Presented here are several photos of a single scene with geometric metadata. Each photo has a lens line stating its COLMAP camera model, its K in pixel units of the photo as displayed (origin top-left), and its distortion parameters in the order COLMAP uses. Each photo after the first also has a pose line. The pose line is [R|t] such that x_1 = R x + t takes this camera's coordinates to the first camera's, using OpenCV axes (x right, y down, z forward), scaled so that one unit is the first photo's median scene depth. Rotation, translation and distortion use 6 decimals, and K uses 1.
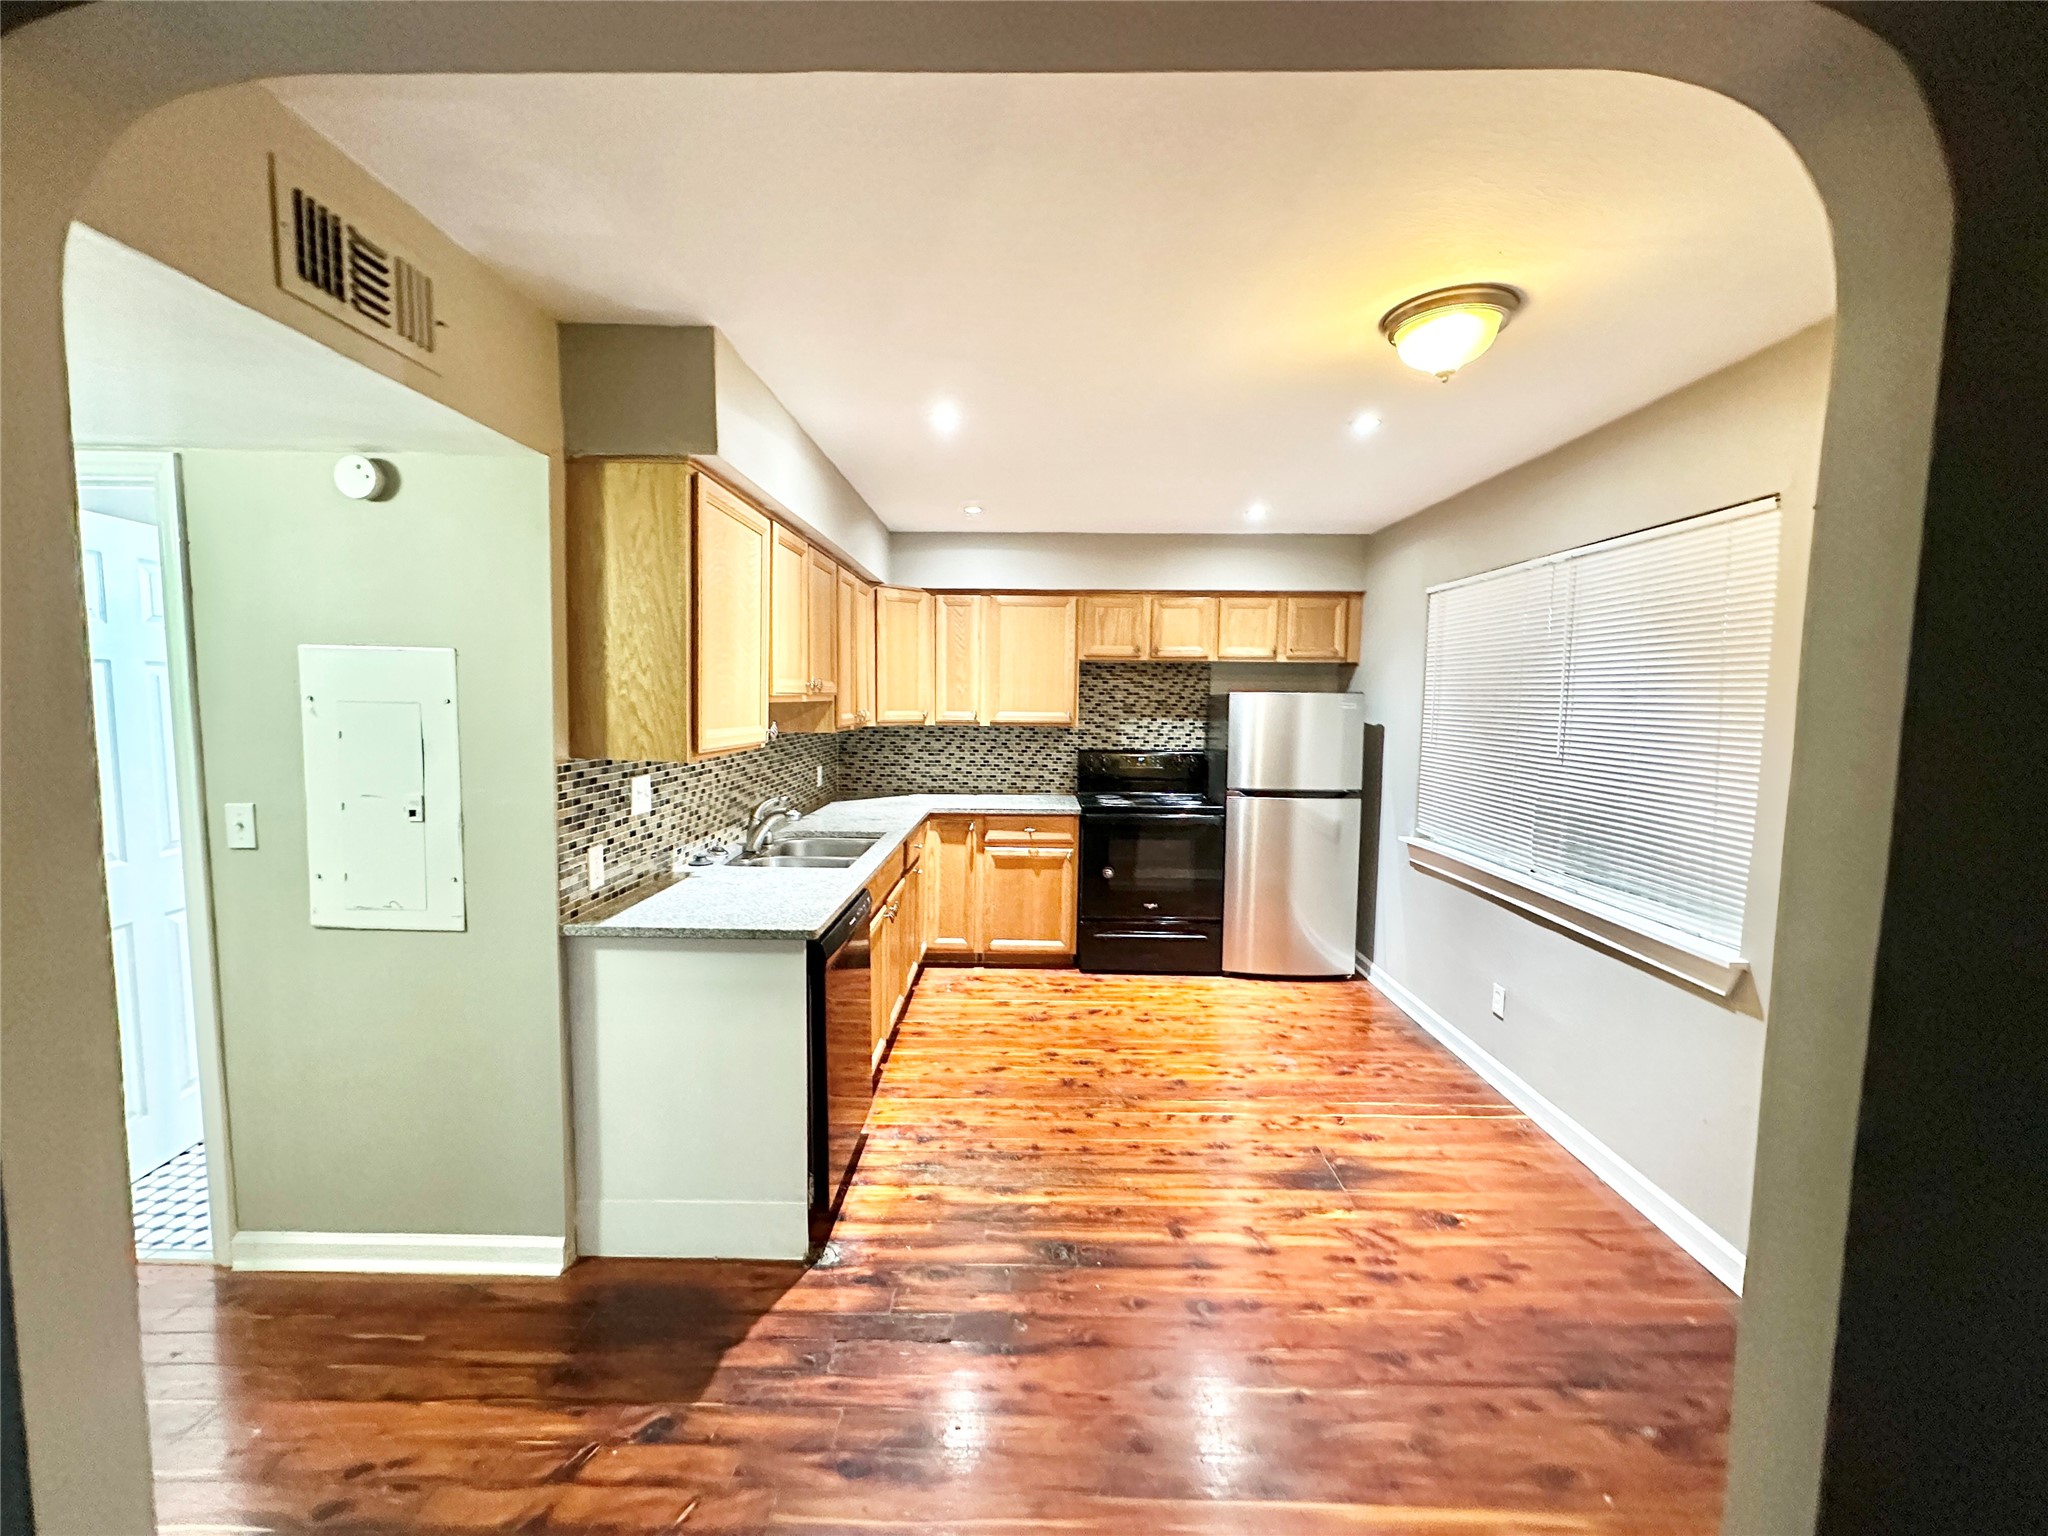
lens RADIAL K [[816.1, 0, 1032.1], [0, 816.1, 759.7], [0, 0, 1]] dist [0.000695, 0.000065]
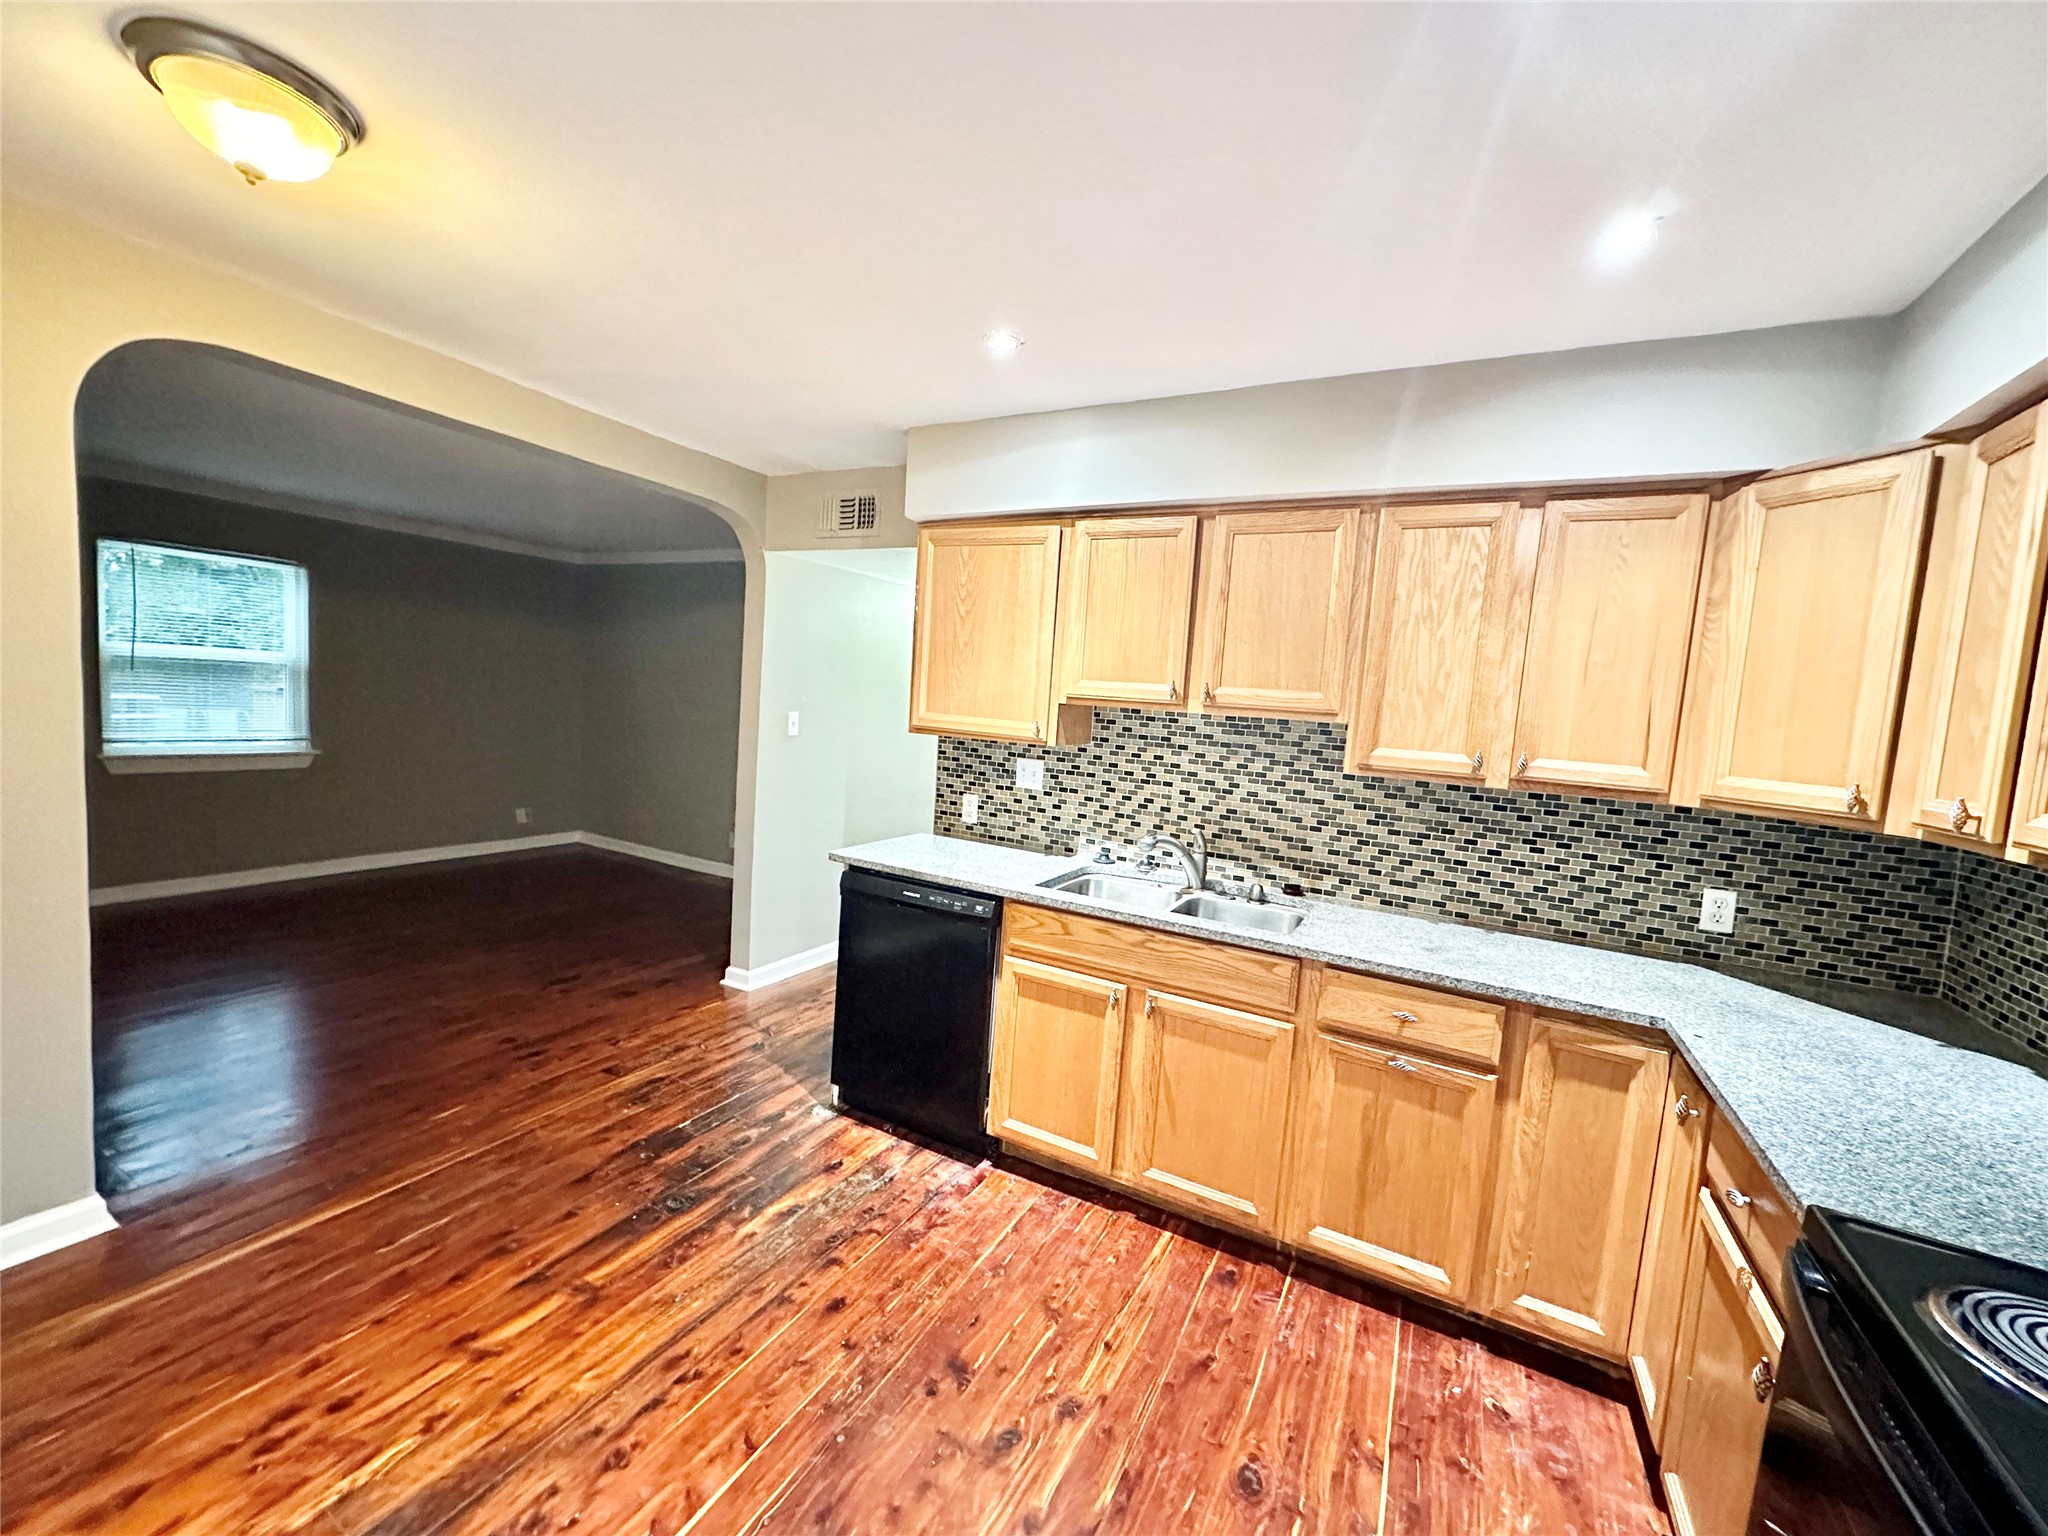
lens RADIAL K [[816.1, 0, 1024.1], [0, 816.1, 778.0], [0, 0, 1]] dist [0.000695, 0.000065]
pose [[-0.478192, 0.027123, -0.877836, 0.449169], [-0.145931, 0.983175, 0.109872, -0.062430], [0.866046, 0.180643, -0.466188, 1.110779]]
